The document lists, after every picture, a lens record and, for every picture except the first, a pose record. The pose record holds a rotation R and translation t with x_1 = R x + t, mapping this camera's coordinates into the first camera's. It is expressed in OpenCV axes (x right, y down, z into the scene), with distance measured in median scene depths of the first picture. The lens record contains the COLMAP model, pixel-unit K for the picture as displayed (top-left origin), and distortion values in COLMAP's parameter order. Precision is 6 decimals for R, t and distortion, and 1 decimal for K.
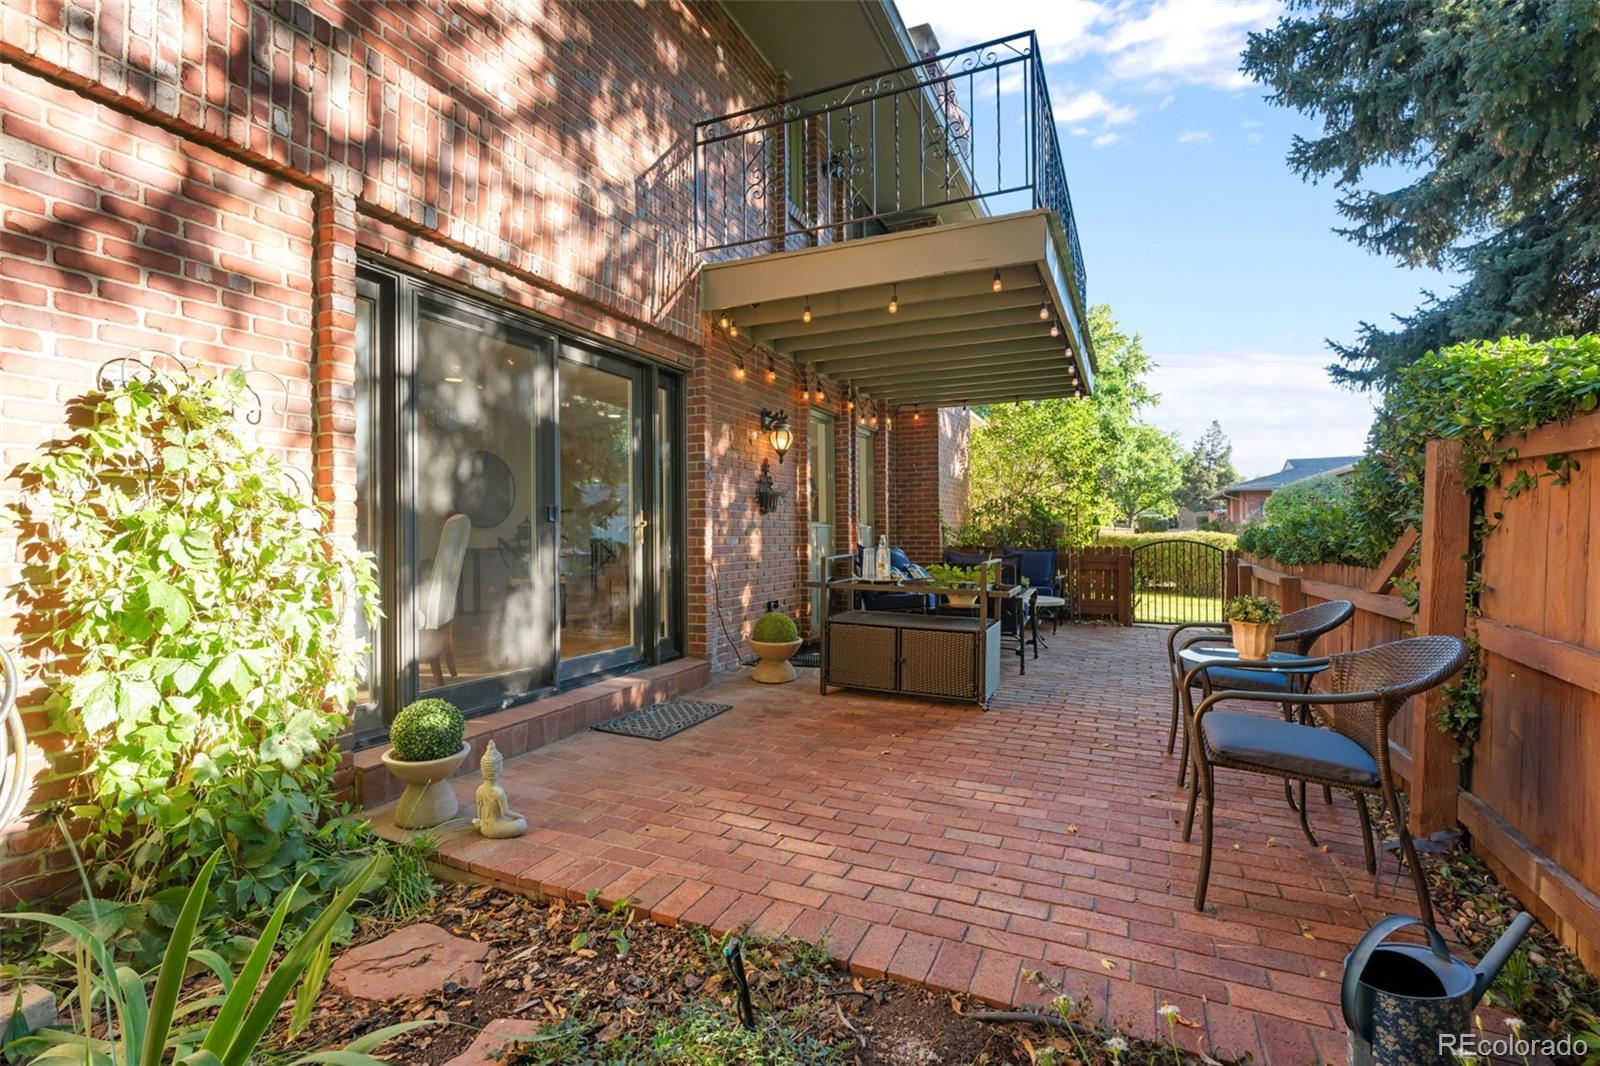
lens RADIAL K [[734.6, 0, 783.5], [0, 734.6, 539.9], [0, 0, 1]] dist [-0.005405, 0.000789]
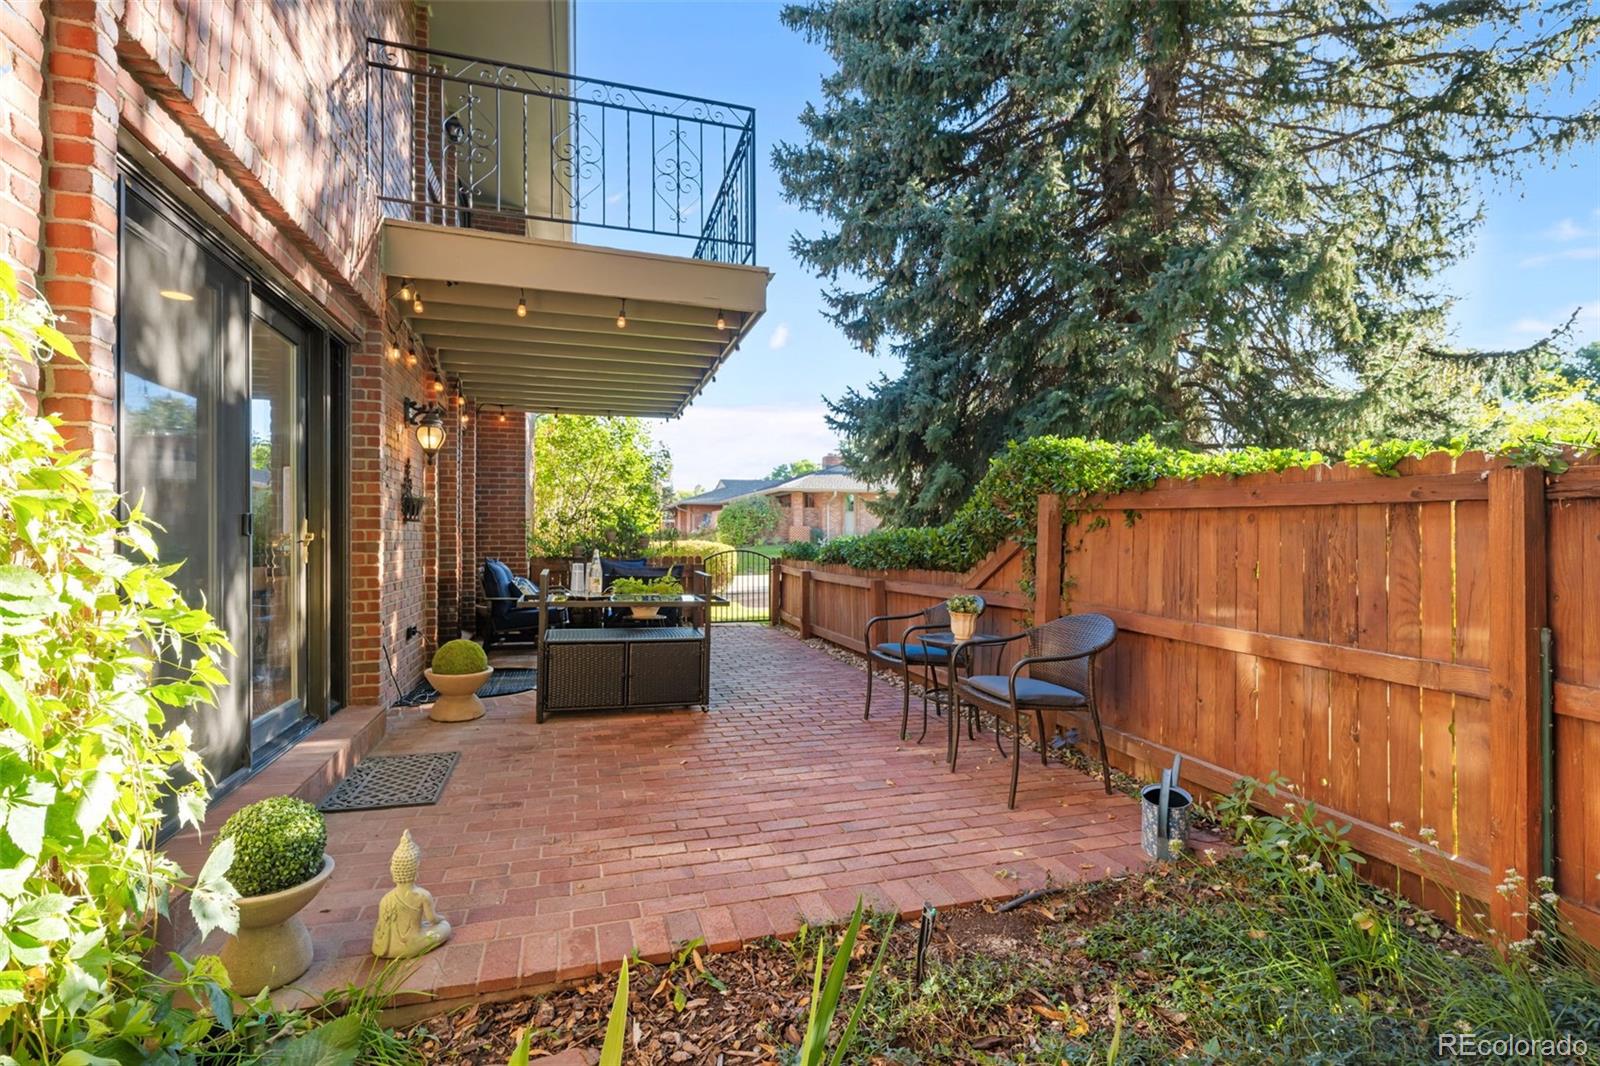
lens RADIAL K [[734.6, 0, 833.9], [0, 734.6, 544.8], [0, 0, 1]] dist [-0.005405, 0.000789]
pose [[0.727687, 0.000174, 0.685909, -0.318041], [0.001597, 0.999997, -0.001948, -0.011515], [-0.685907, 0.002513, 0.727685, 0.074488]]
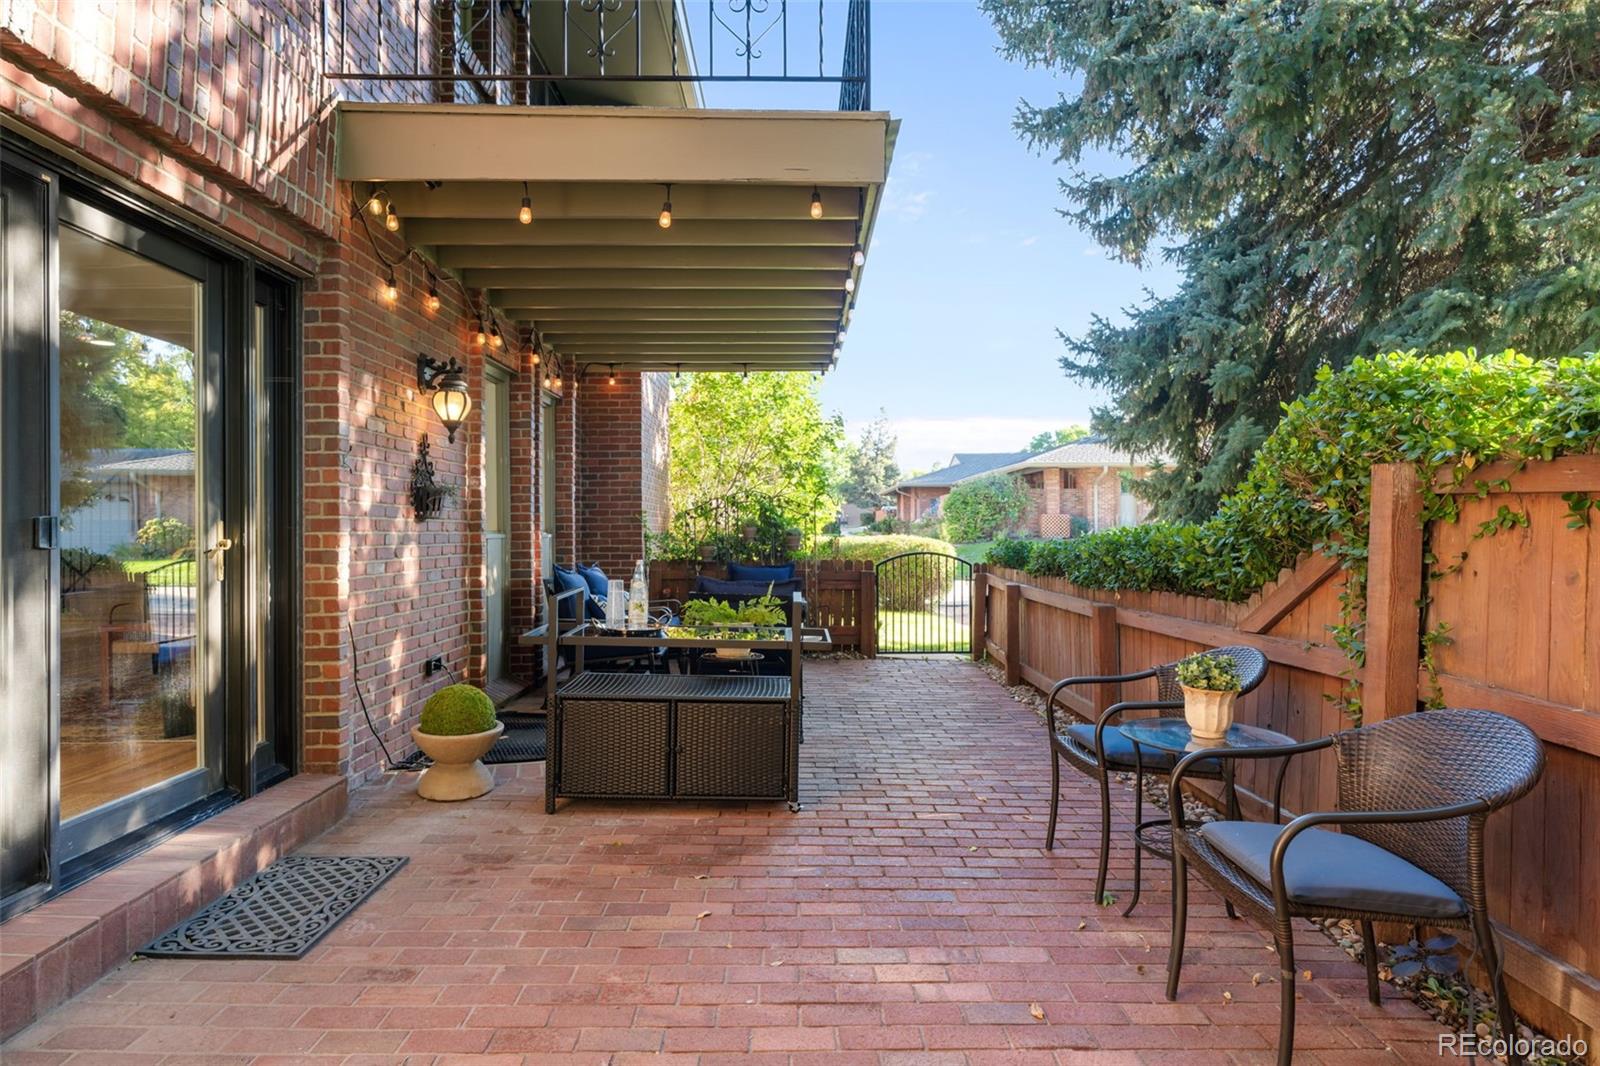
lens RADIAL K [[949.9, 0, 803.7], [0, 949.9, 536.3], [0, 0, 1]] dist [-0.002947, -0.000253]
pose [[0.902485, 0.002928, 0.430711, -0.105315], [-0.001204, 0.999990, -0.004275, -0.025810], [-0.430719, 0.003340, 0.902480, 0.166935]]
